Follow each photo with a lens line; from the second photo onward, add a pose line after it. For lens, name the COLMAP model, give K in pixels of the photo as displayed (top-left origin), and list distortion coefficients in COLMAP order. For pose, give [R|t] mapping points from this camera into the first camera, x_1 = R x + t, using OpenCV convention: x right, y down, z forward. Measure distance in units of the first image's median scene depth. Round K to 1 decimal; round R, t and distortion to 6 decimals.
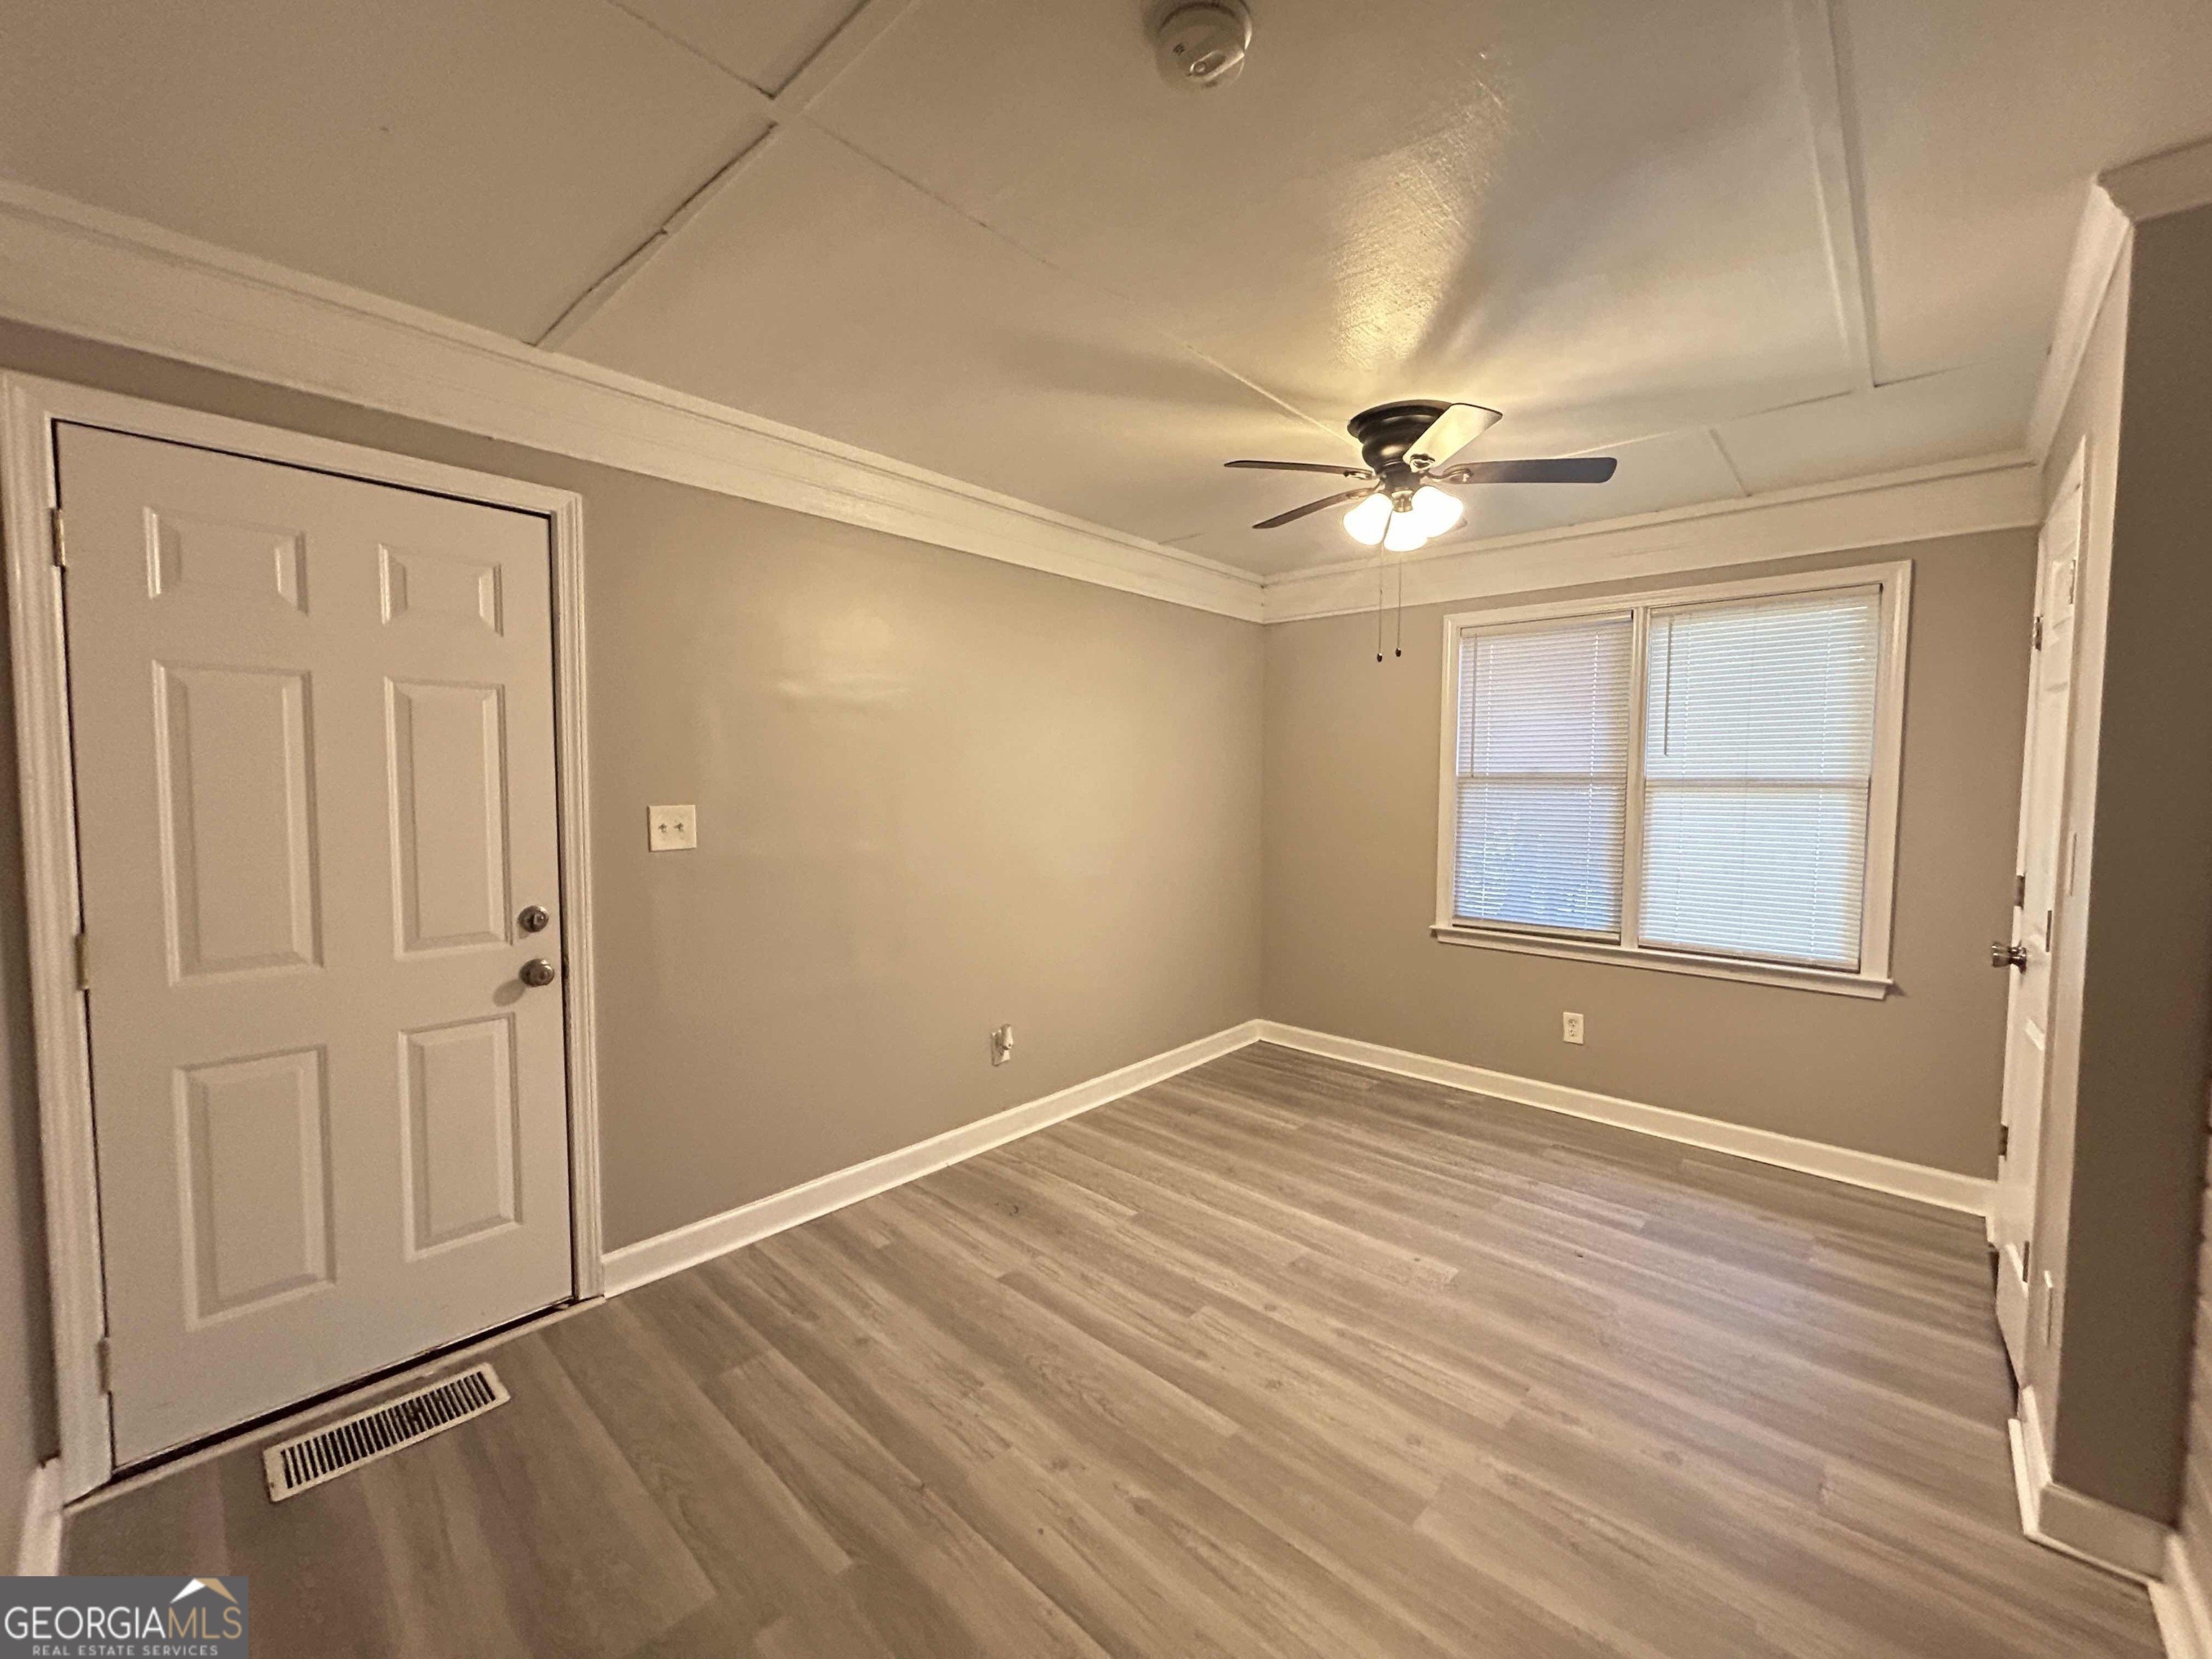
lens RADIAL K [[897.2, 0, 1105.5], [0, 897.2, 826.6], [0, 0, 1]] dist [0.003294, 0.000386]
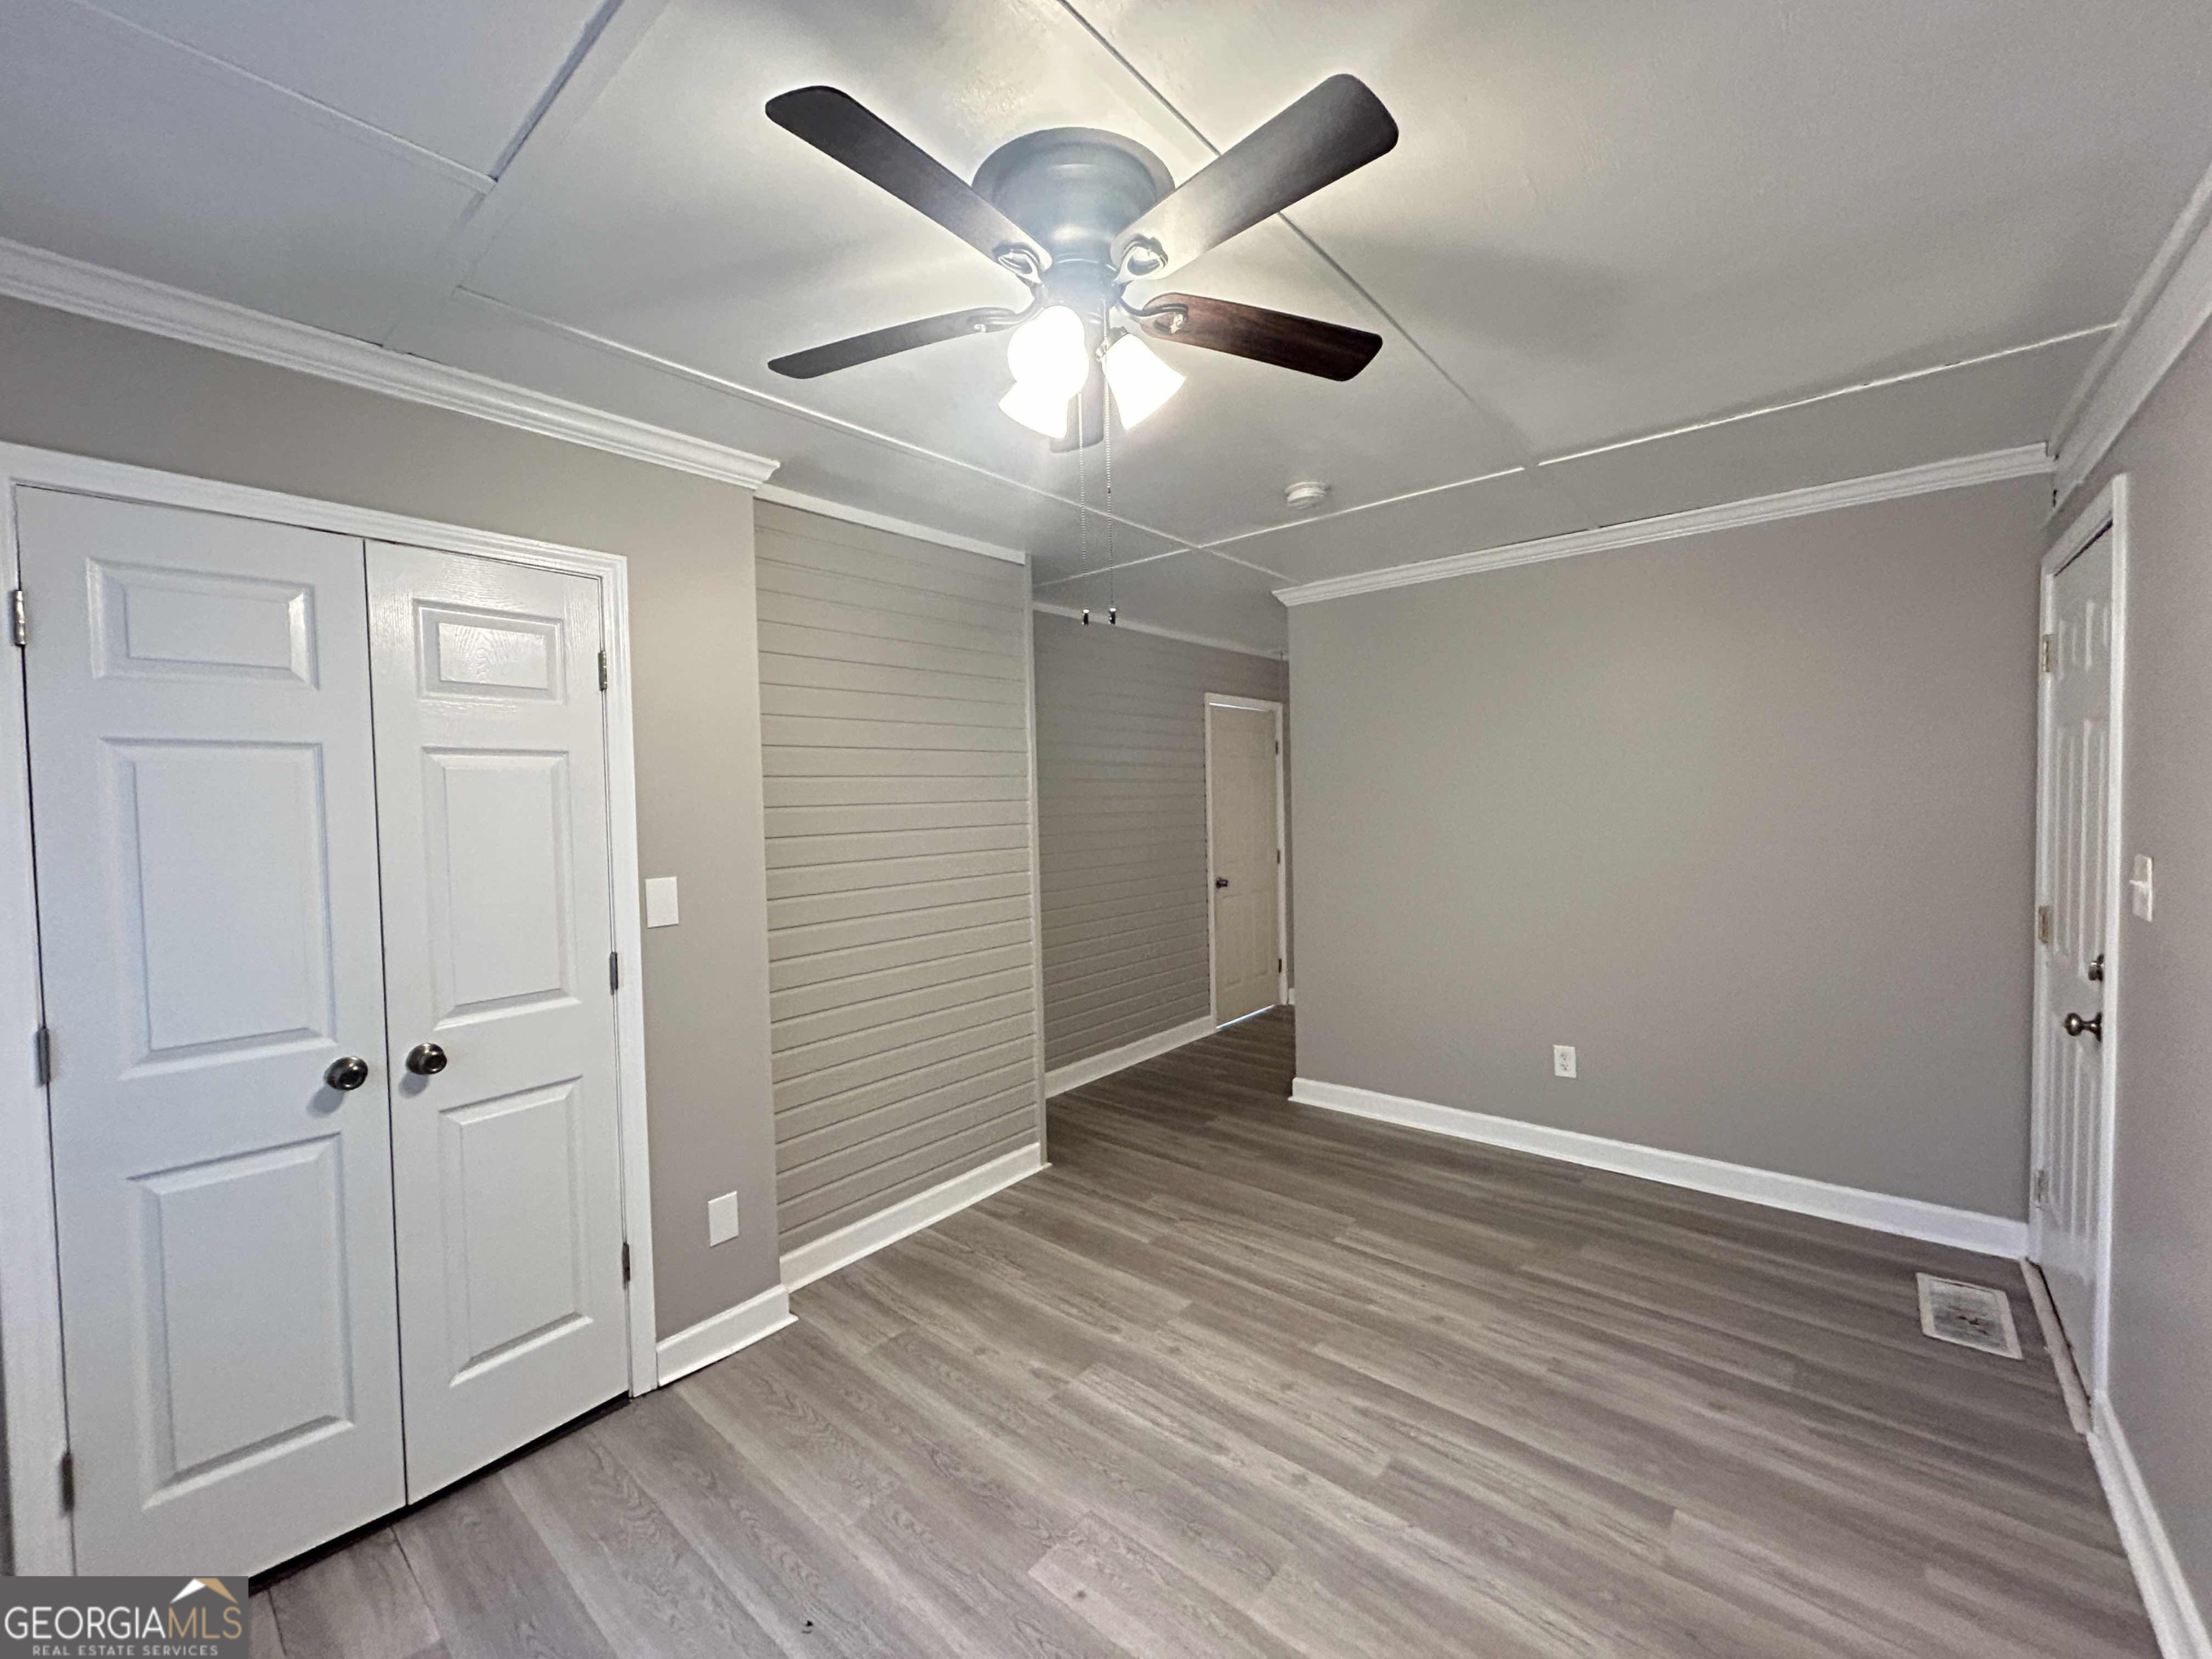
lens RADIAL K [[897.2, 0, 1108.9], [0, 897.2, 830.2], [0, 0, 1]] dist [0.003294, 0.000386]
pose [[-0.999043, 0.022602, -0.037453, 0.312654], [0.019073, 0.995573, 0.092041, -0.105881], [0.039367, 0.091238, -0.995051, 1.463675]]
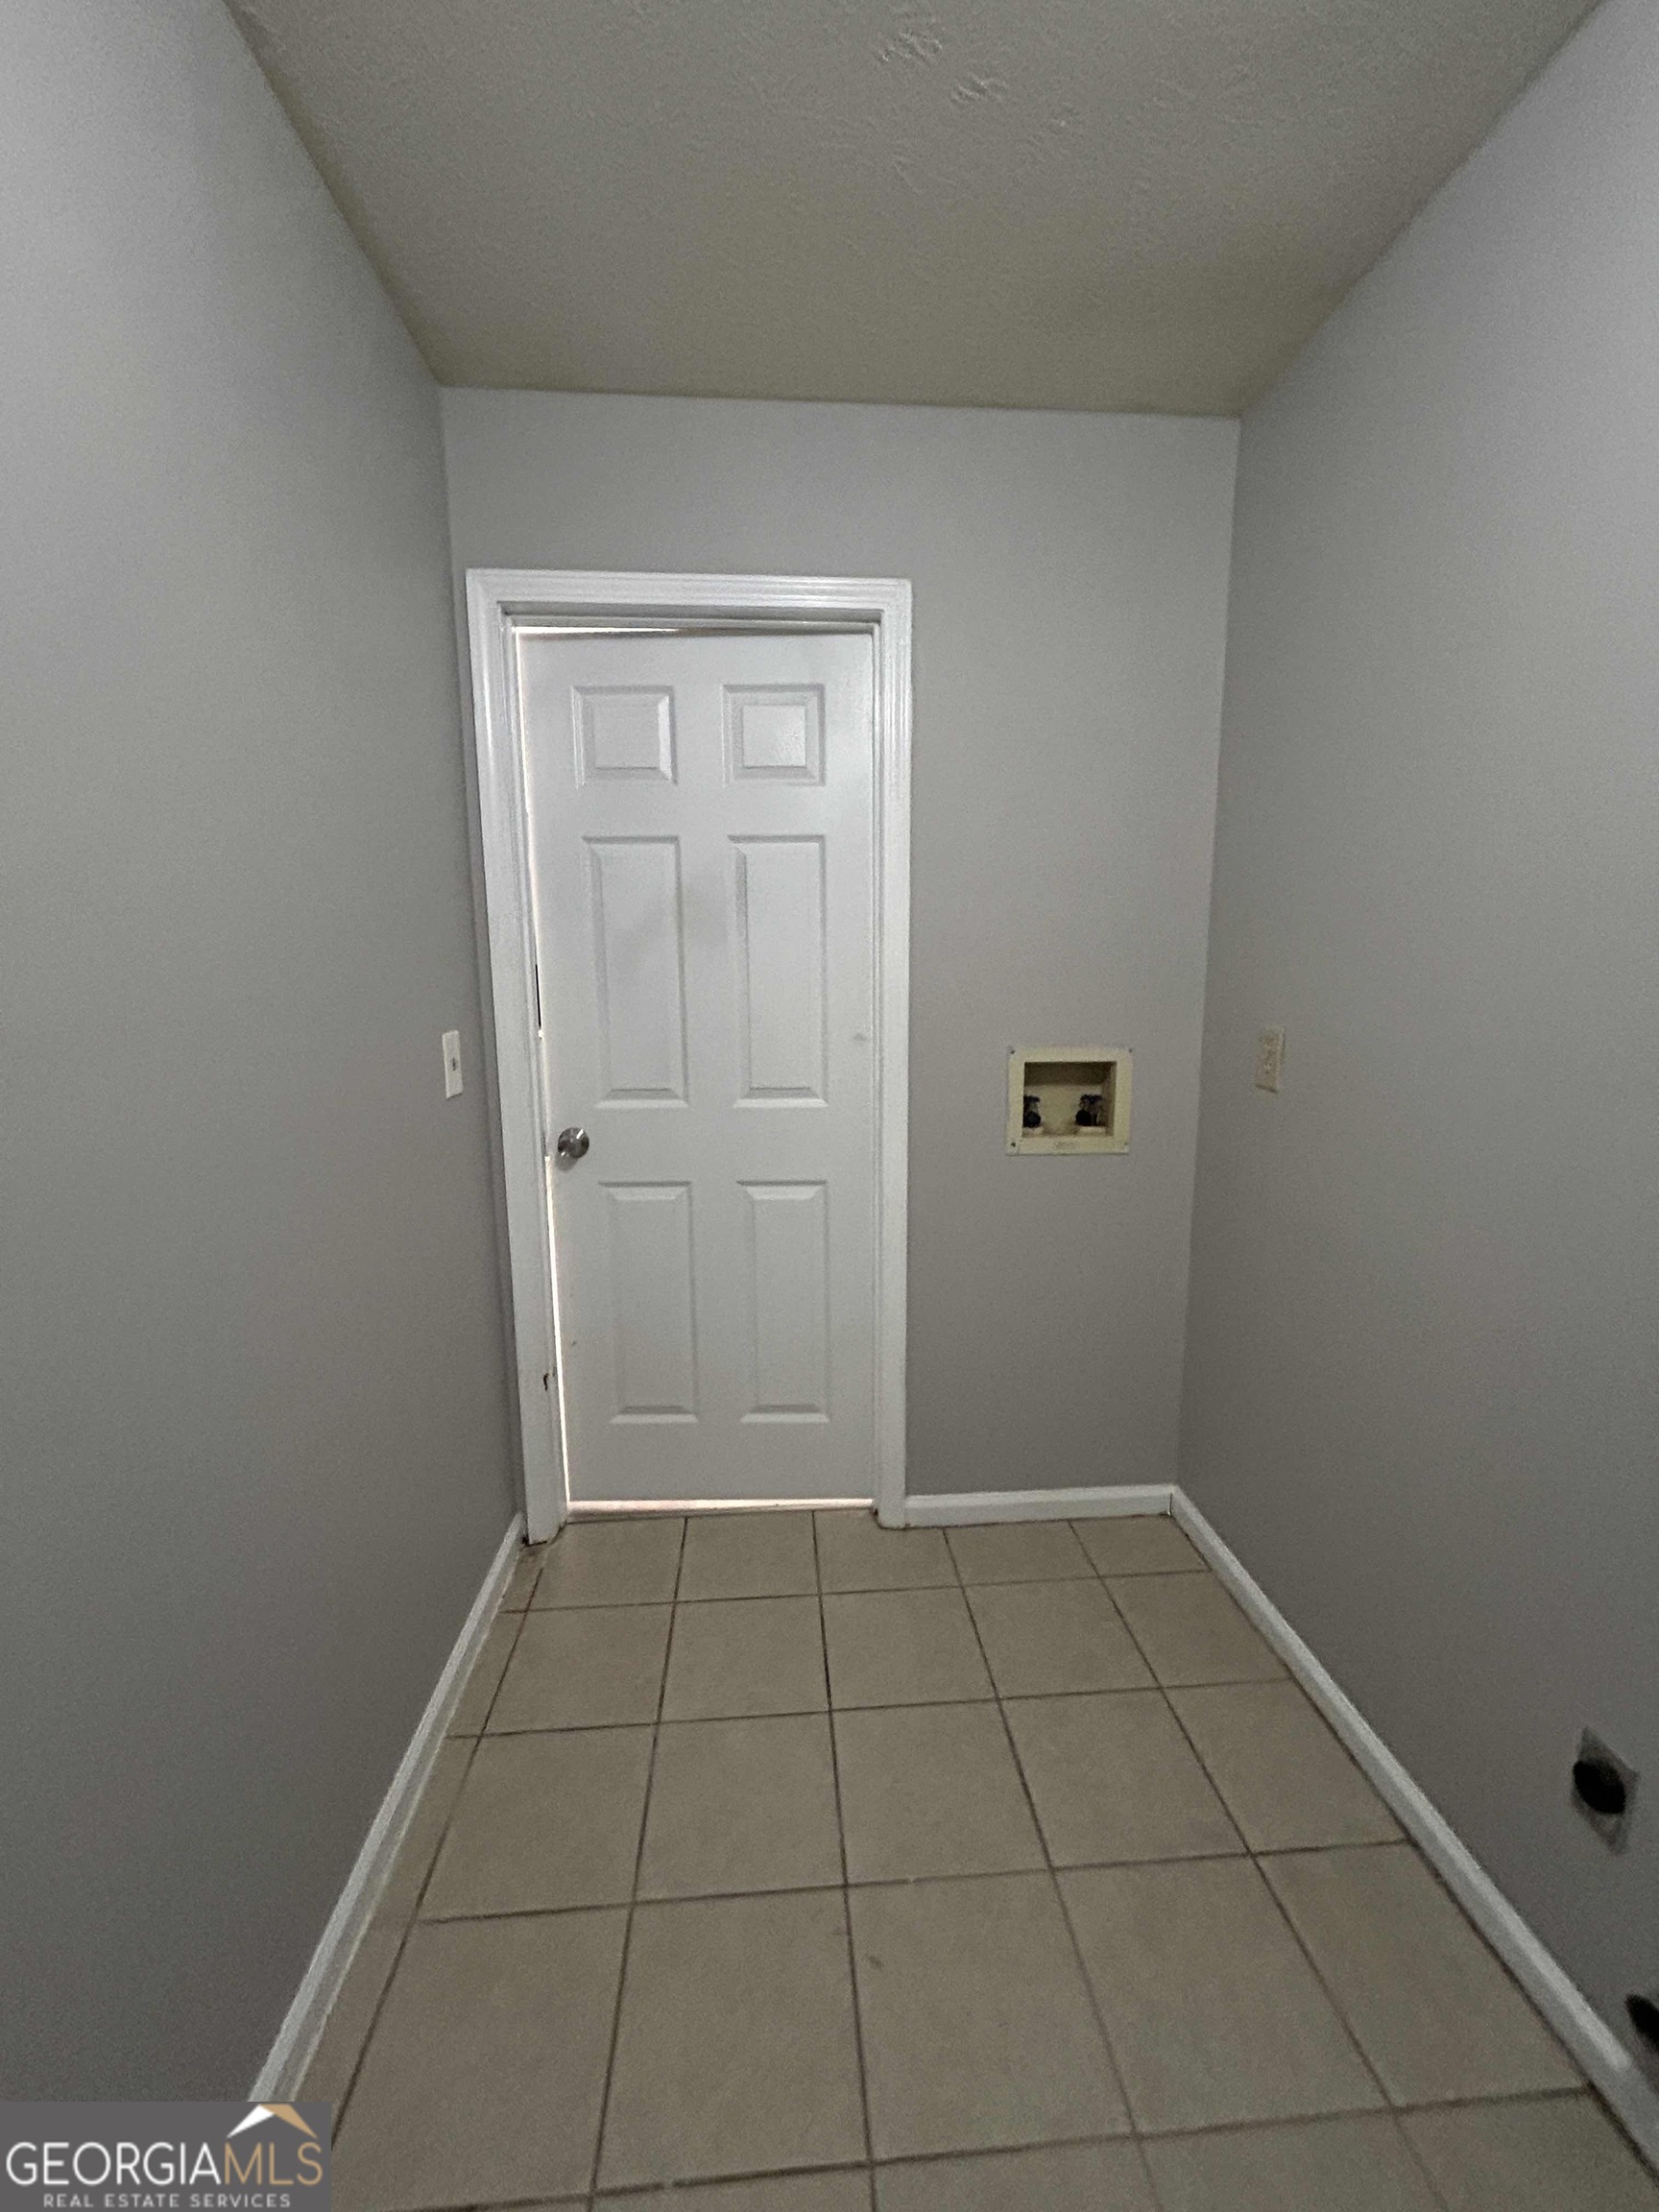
lens RADIAL K [[1048.3, 0, 826.9], [0, 1048.3, 1096.8], [0, 0, 1]] dist [0.001124, 0.000003]
pose [[-0.700260, -0.117520, 0.704148, 0.072824], [0.058991, 0.973458, 0.221132, -0.088207], [-0.711446, 0.196389, -0.674741, 1.218348]]
